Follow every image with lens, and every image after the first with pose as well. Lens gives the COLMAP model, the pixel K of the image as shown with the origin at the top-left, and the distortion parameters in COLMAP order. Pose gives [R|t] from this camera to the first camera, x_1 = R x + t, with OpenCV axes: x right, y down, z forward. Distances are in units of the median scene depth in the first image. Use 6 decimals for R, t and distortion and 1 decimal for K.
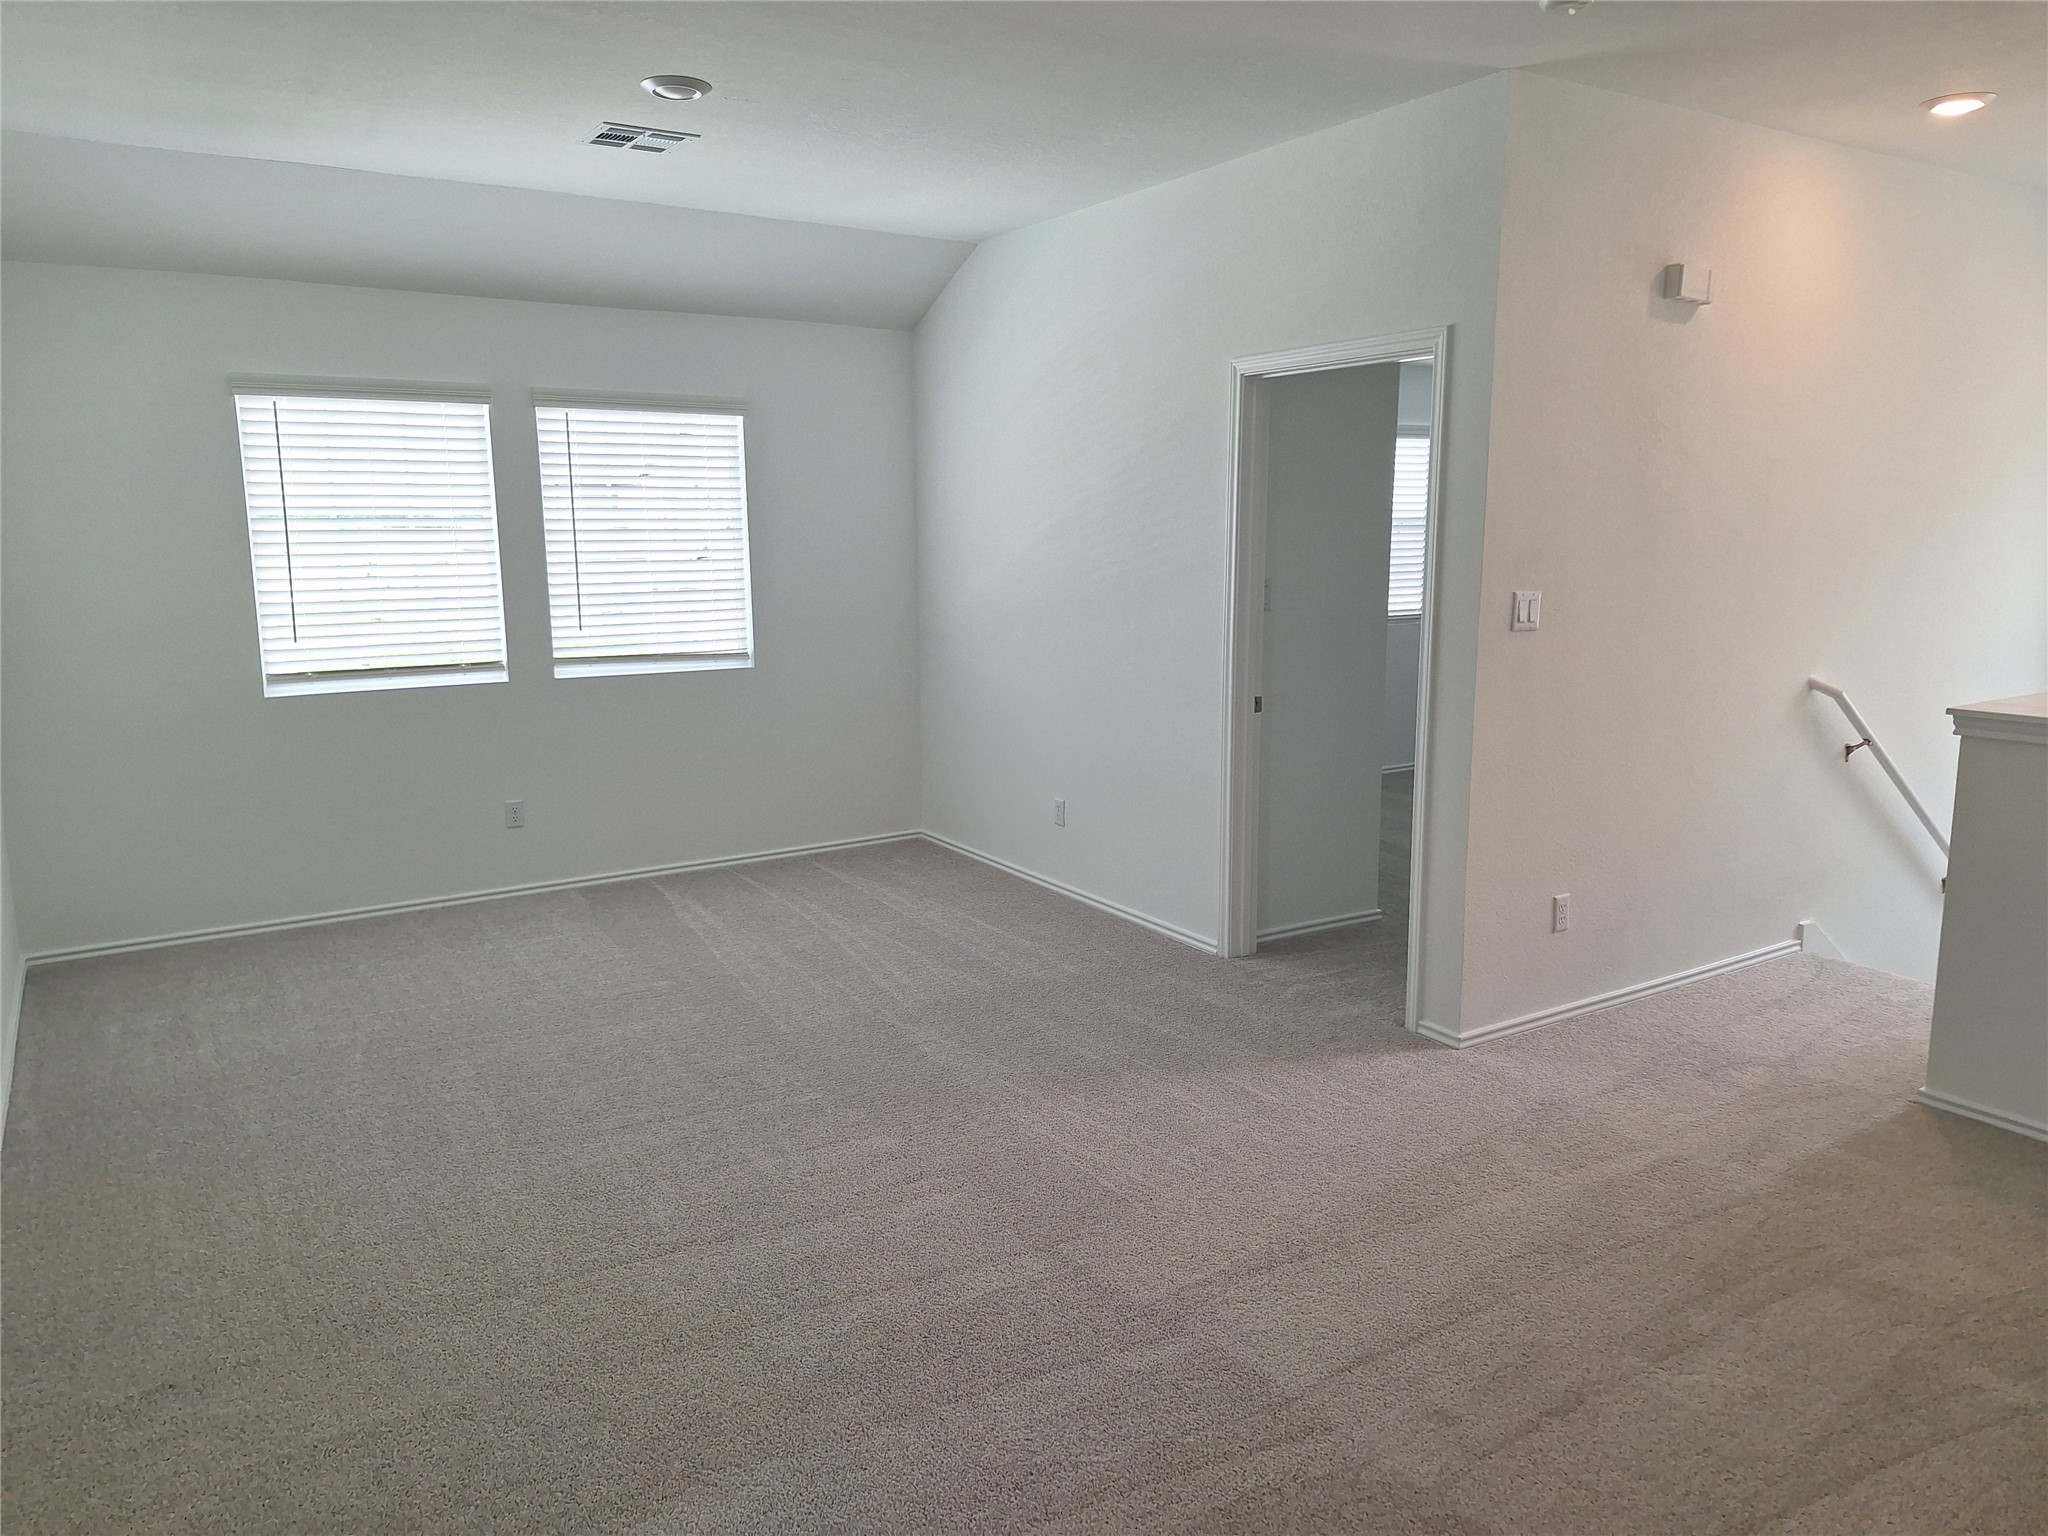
lens RADIAL K [[1433.0, 0, 1011.0], [0, 1433.0, 749.3], [0, 0, 1]] dist [0.033318, -0.031775]
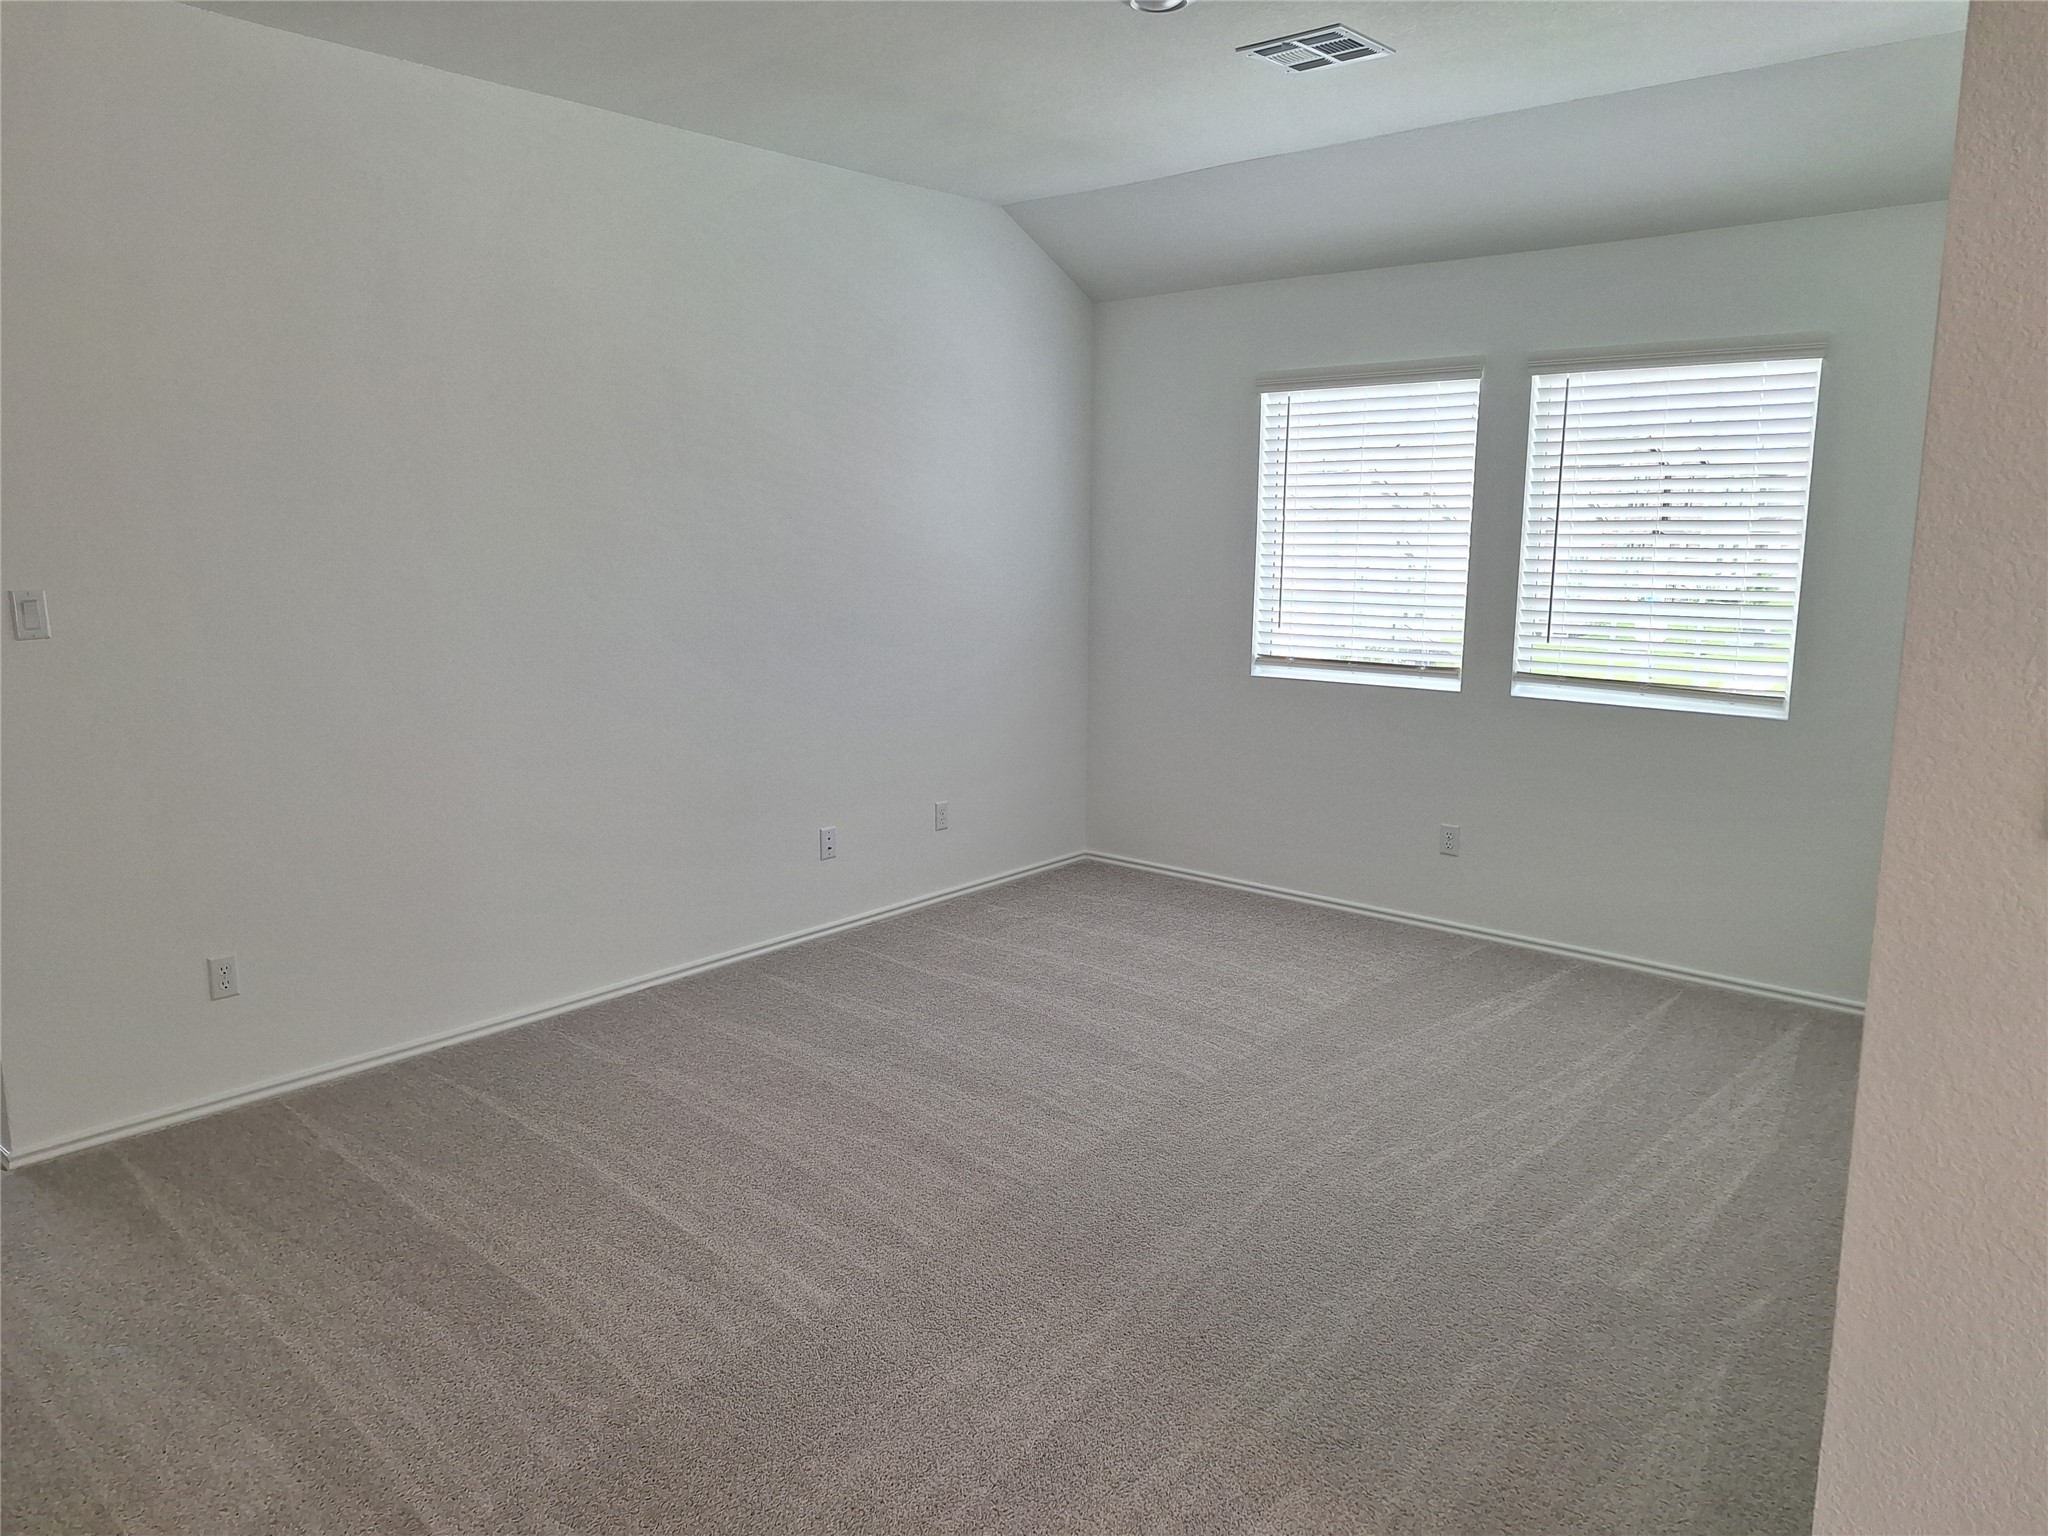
lens RADIAL K [[1433.0, 0, 1018.9], [0, 1433.0, 753.9], [0, 0, 1]] dist [0.033318, -0.031775]
pose [[0.308948, 0.156002, -0.938198, 0.449727], [-0.159661, 0.980964, 0.110537, -0.071558], [0.937582, 0.115644, 0.327974, 0.512727]]
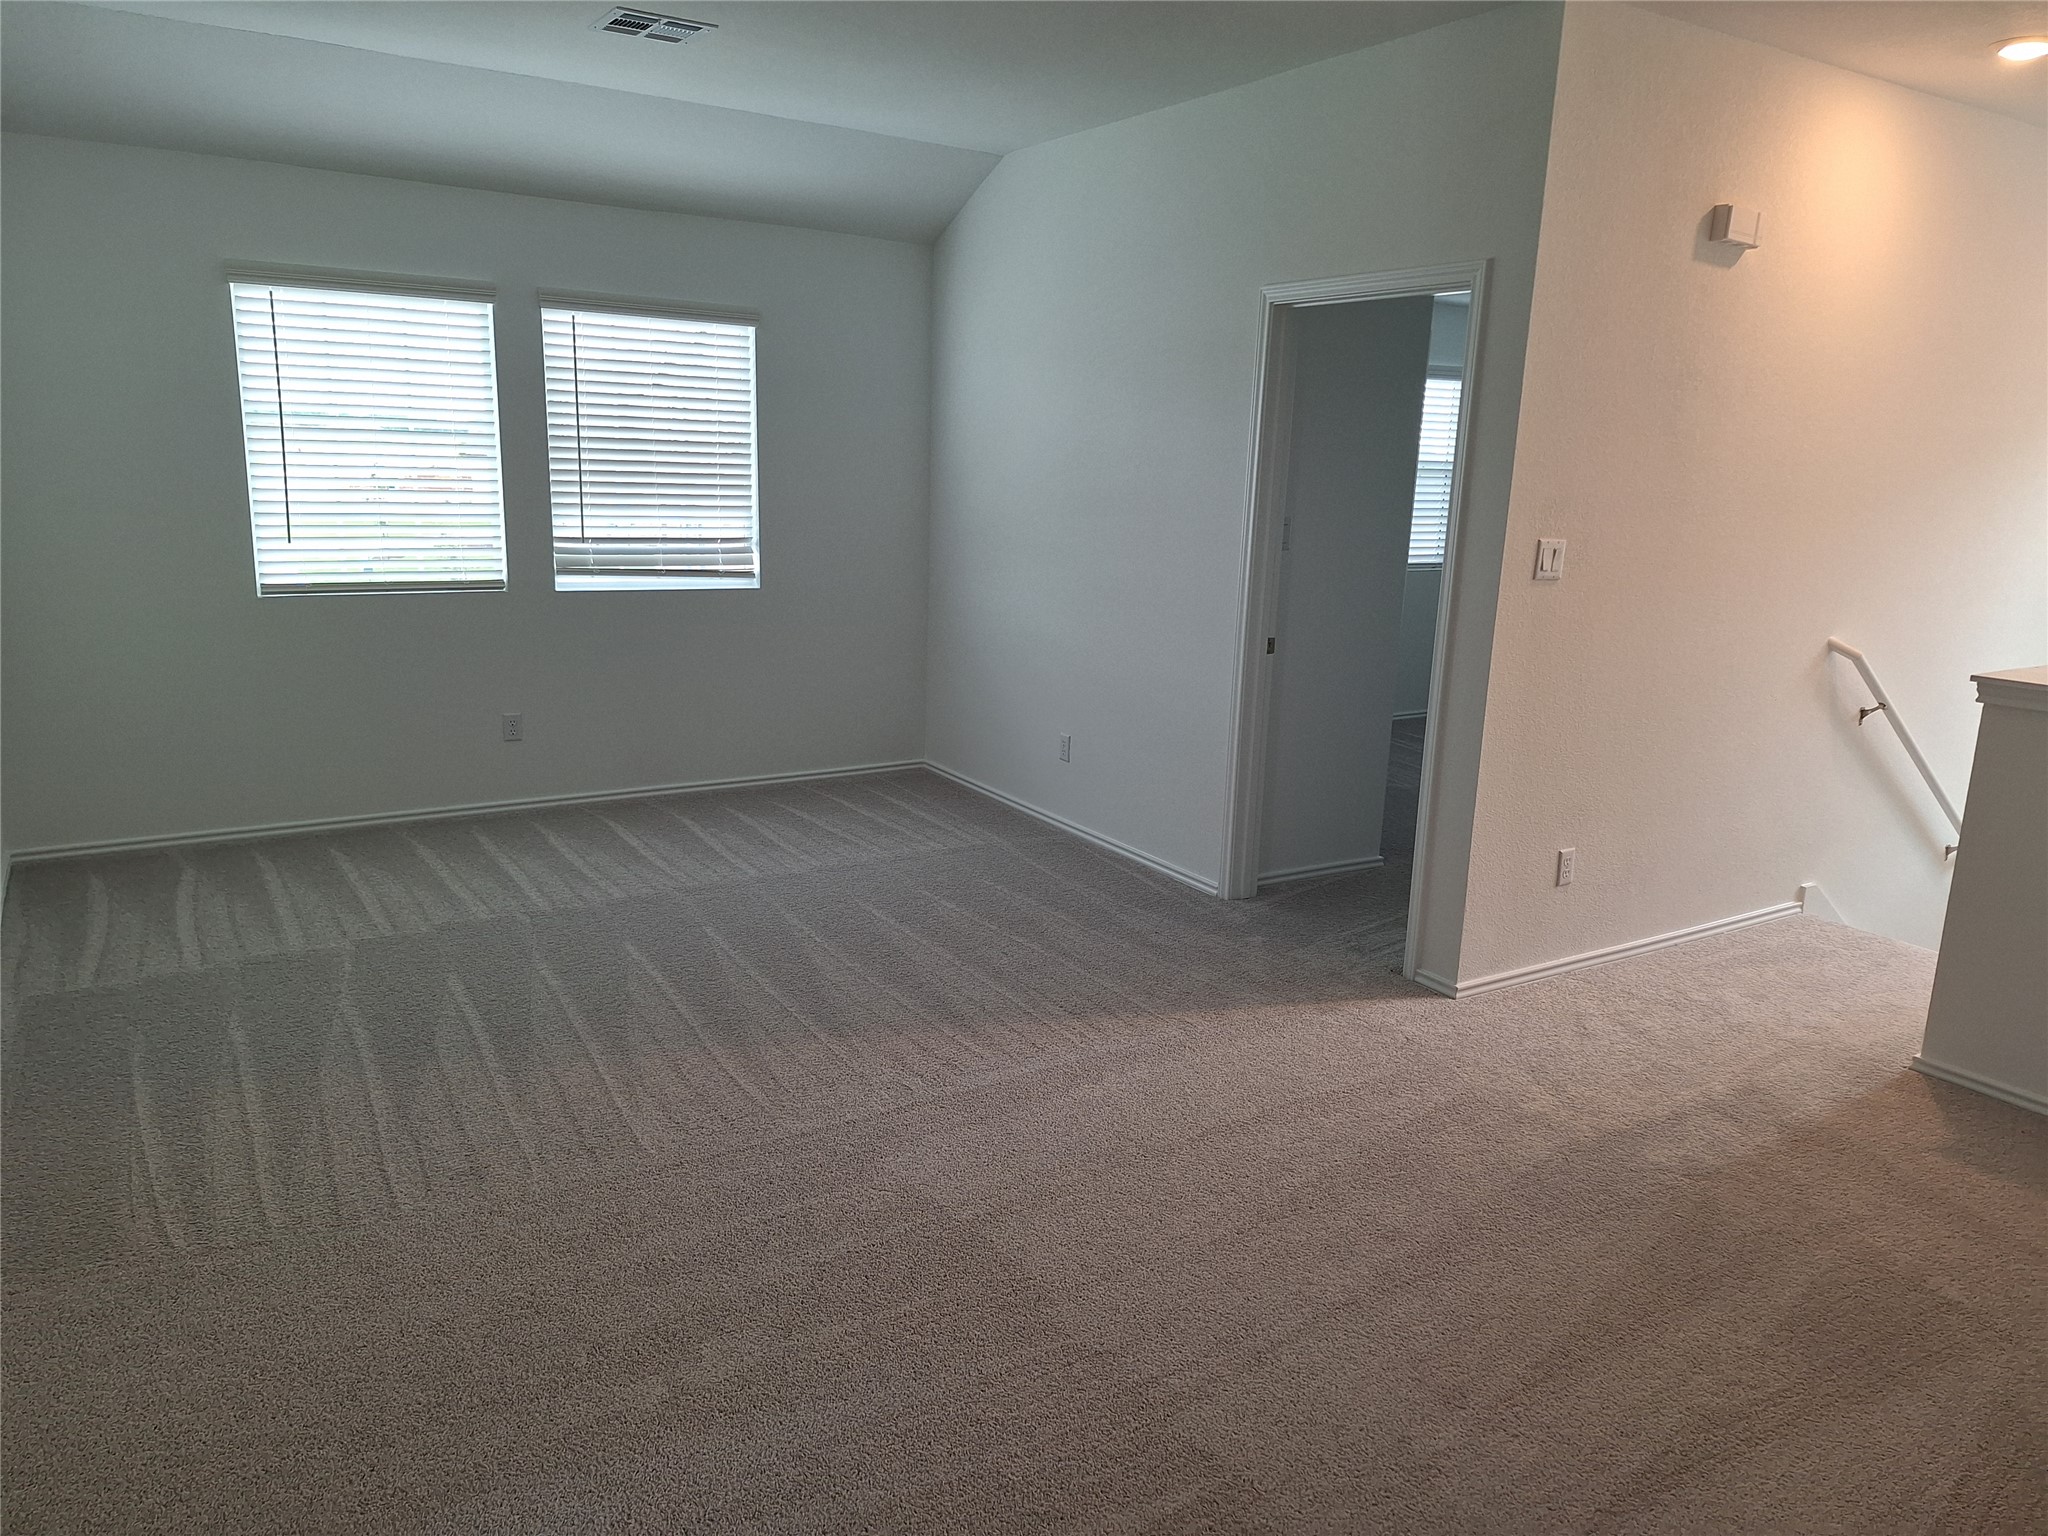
lens RADIAL K [[1433.0, 0, 1026.0], [0, 1433.0, 761.4], [0, 0, 1]] dist [0.033318, -0.031775]
pose [[0.999244, 0.037966, 0.008351, -0.001037], [-0.038368, 0.997757, 0.054844, 0.000803], [-0.006250, -0.055123, 0.998460, 0.015186]]
